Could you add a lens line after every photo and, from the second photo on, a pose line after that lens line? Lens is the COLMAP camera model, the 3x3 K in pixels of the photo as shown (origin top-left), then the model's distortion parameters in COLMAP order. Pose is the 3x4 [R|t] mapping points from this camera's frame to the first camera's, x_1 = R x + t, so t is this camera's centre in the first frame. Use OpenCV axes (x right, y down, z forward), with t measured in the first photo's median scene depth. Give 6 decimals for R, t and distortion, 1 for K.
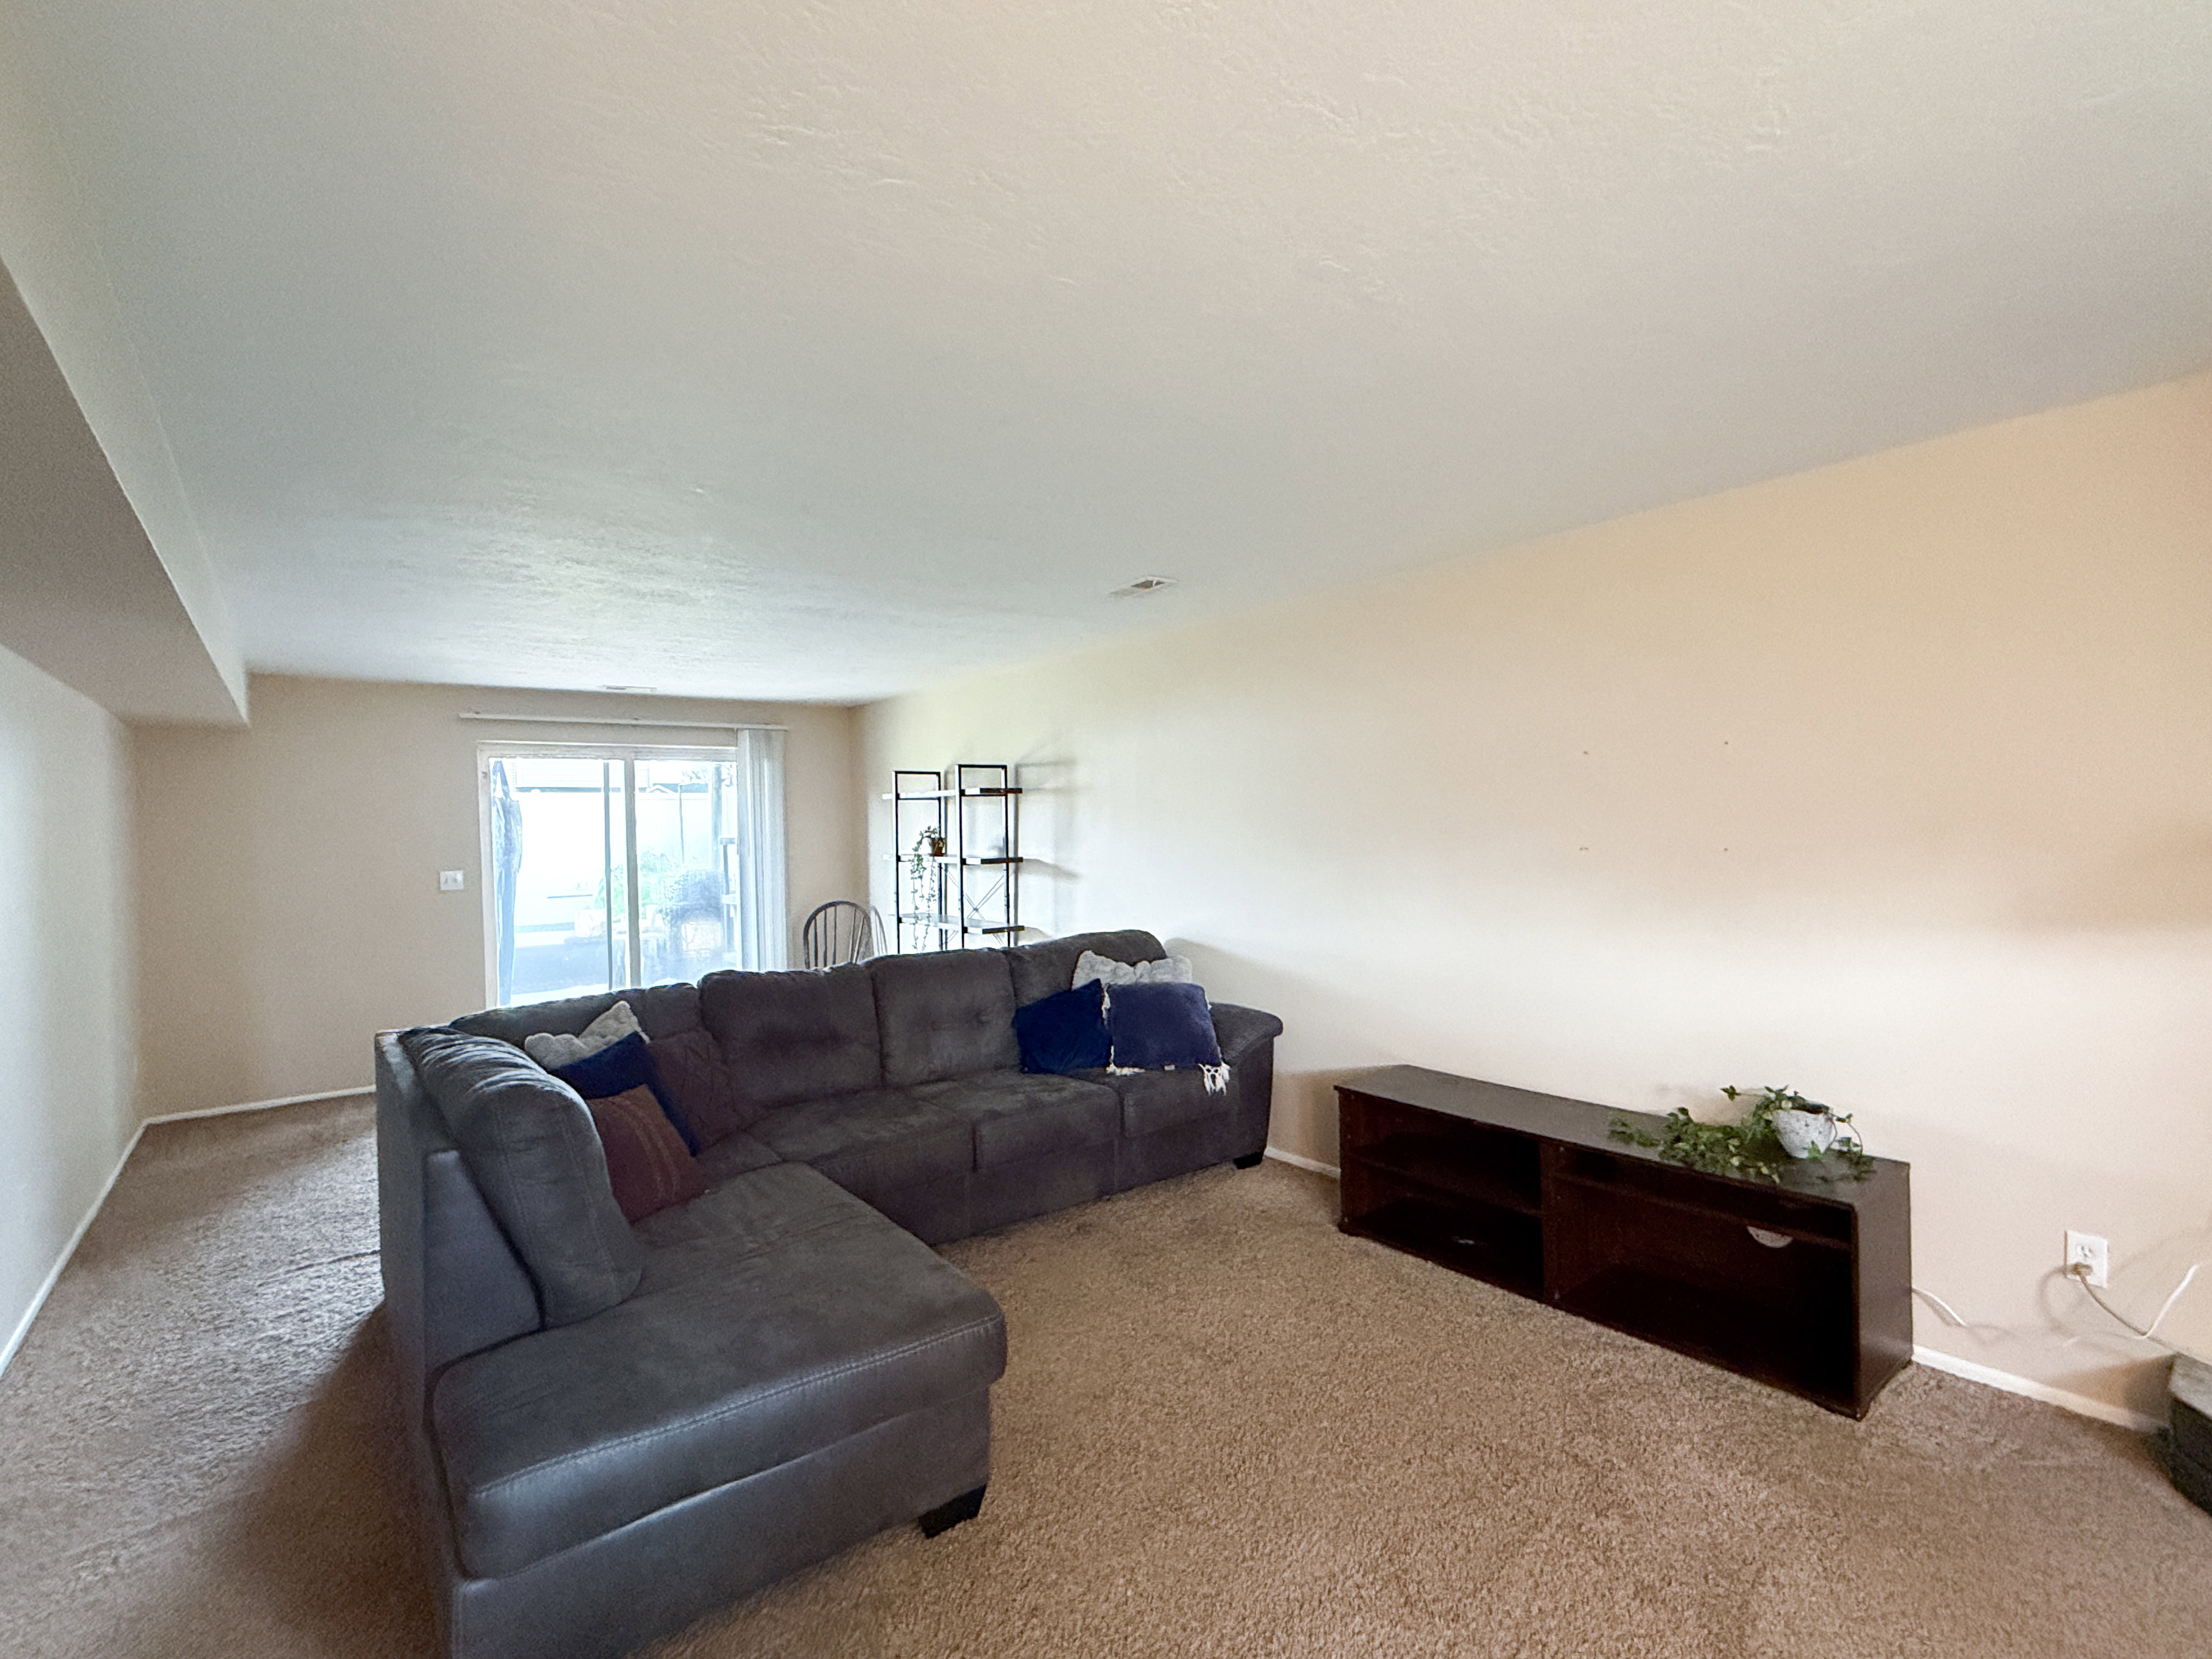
lens RADIAL K [[1029.9, 0, 1106.0], [0, 1029.9, 829.5], [0, 0, 1]] dist [-0.003155, 0.000000]
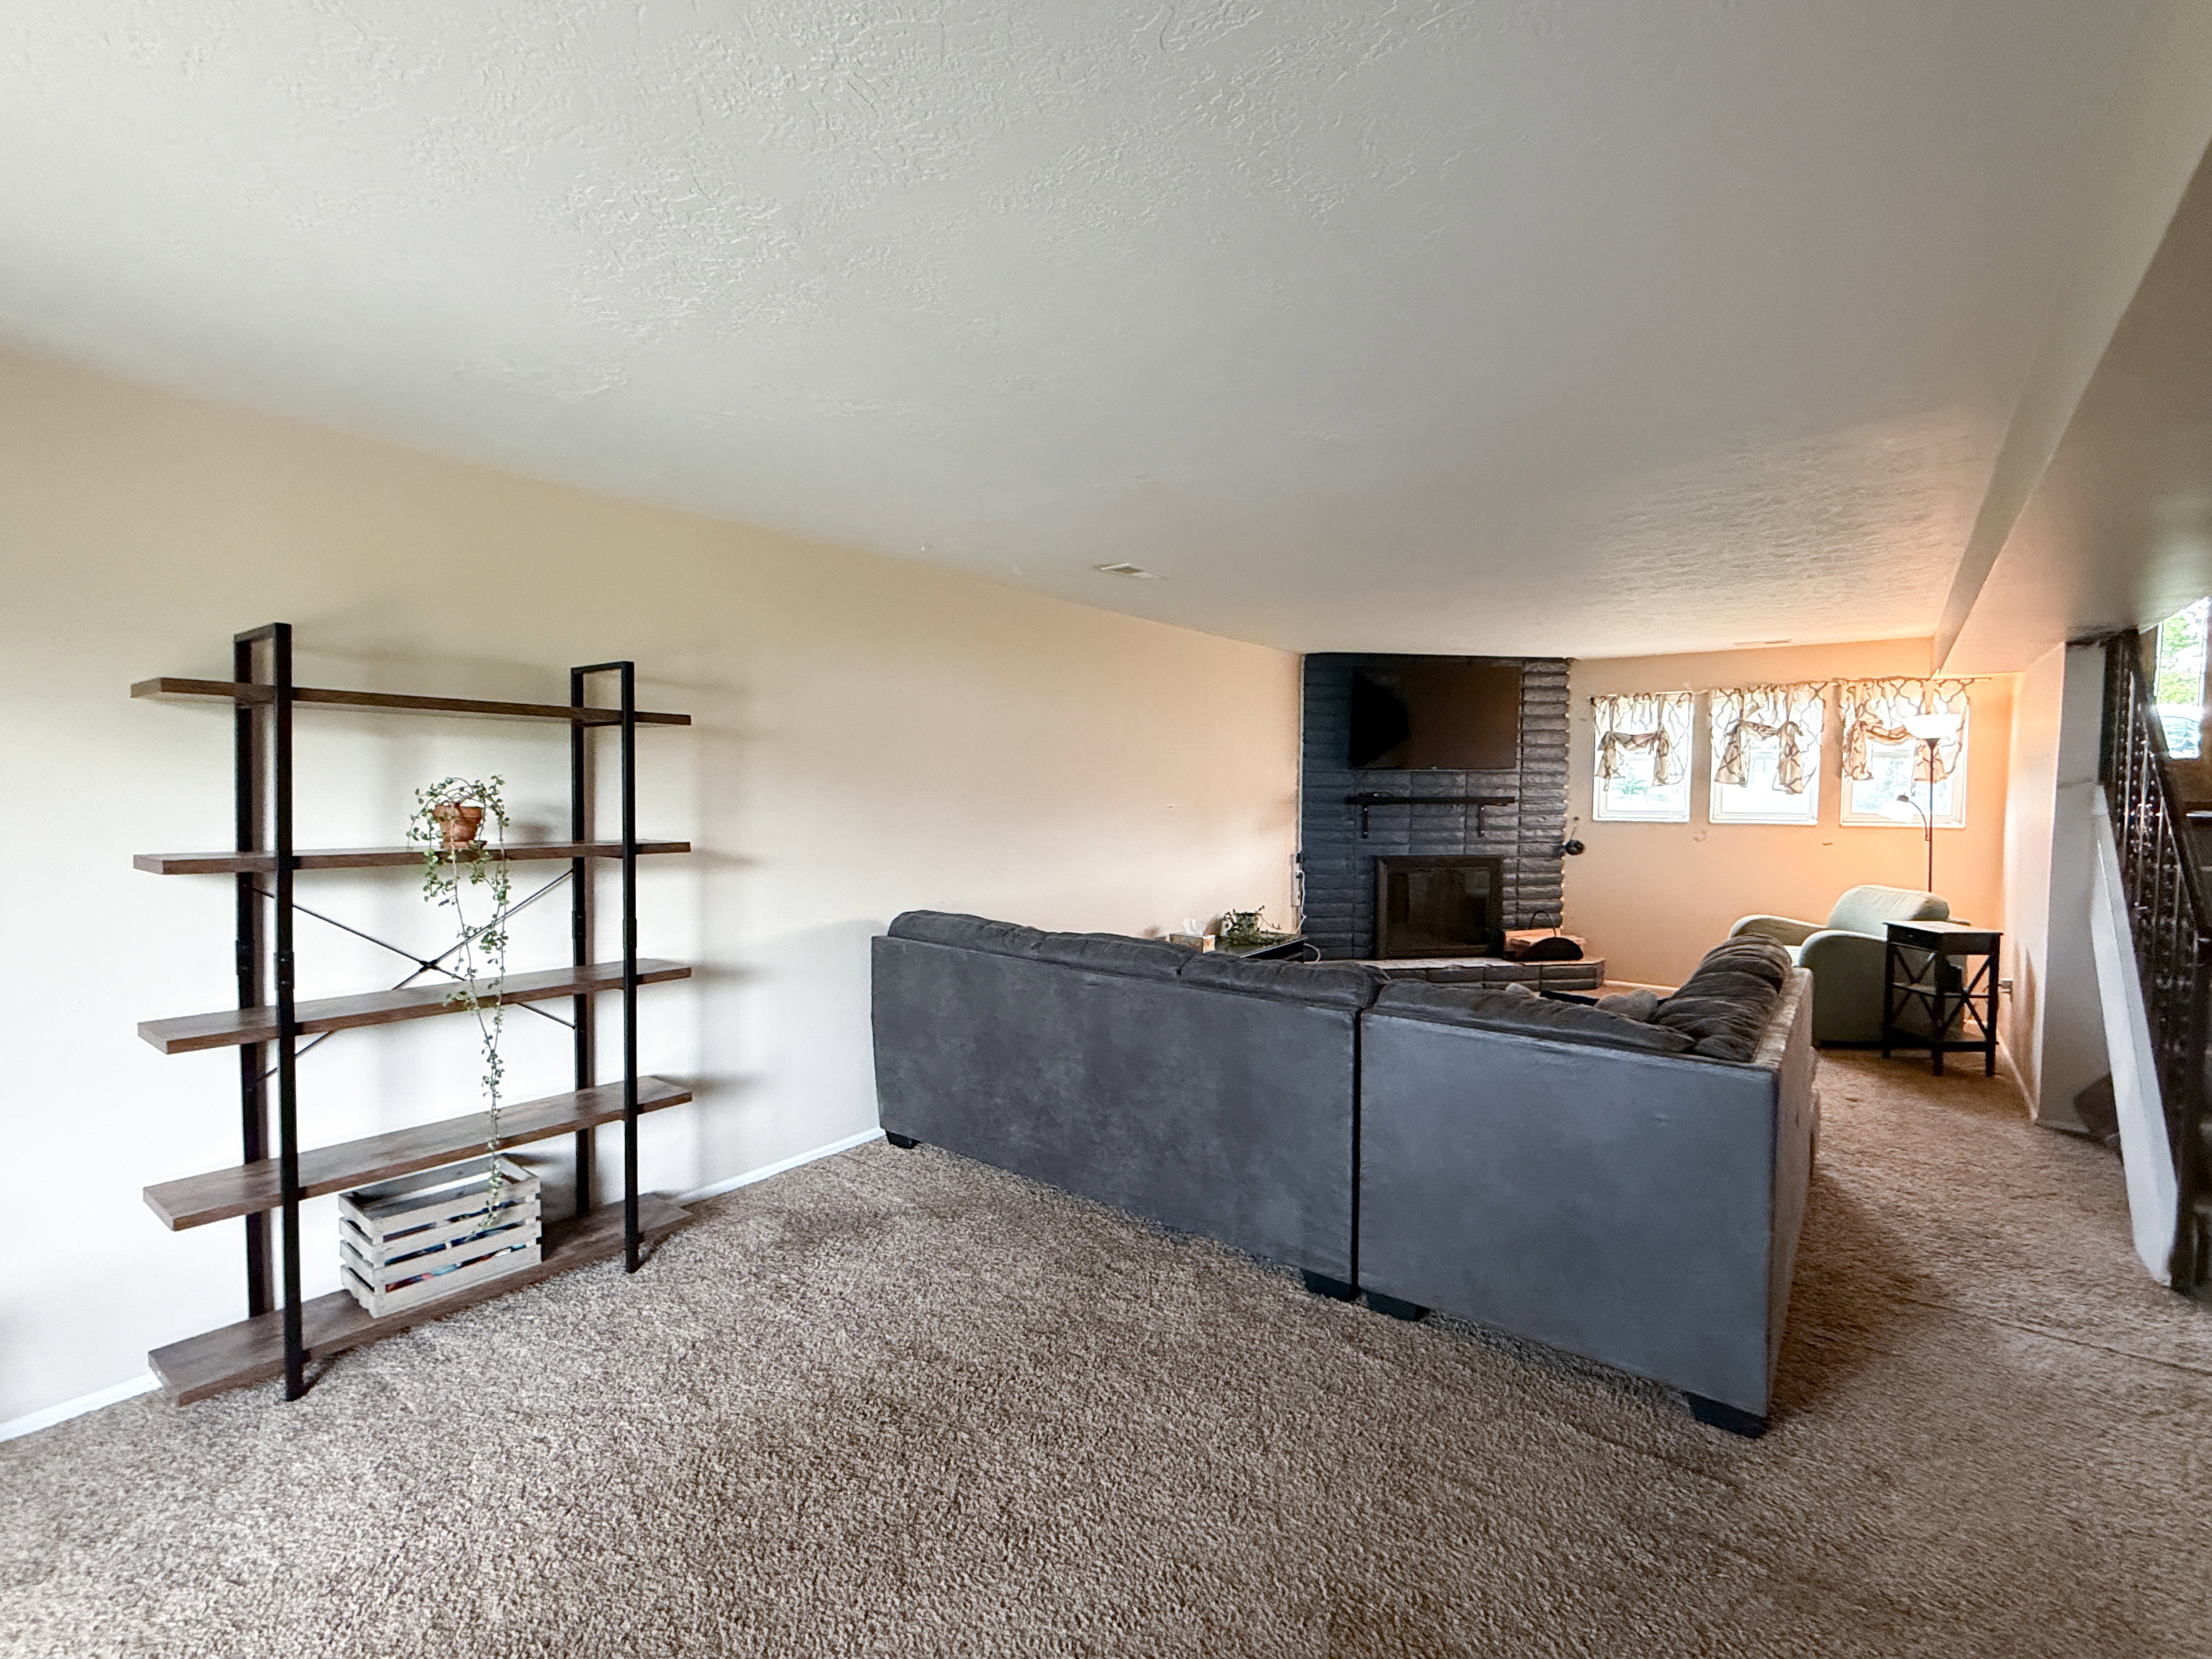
lens RADIAL K [[1029.9, 0, 1106.0], [0, 1029.9, 829.5], [0, 0, 1]] dist [-0.003155, 0.000000]
pose [[-0.260230, -0.014624, 0.965436, -0.724308], [0.008774, 0.999808, 0.017509, 0.013660], [-0.965507, 0.013028, -0.260052, 0.934205]]
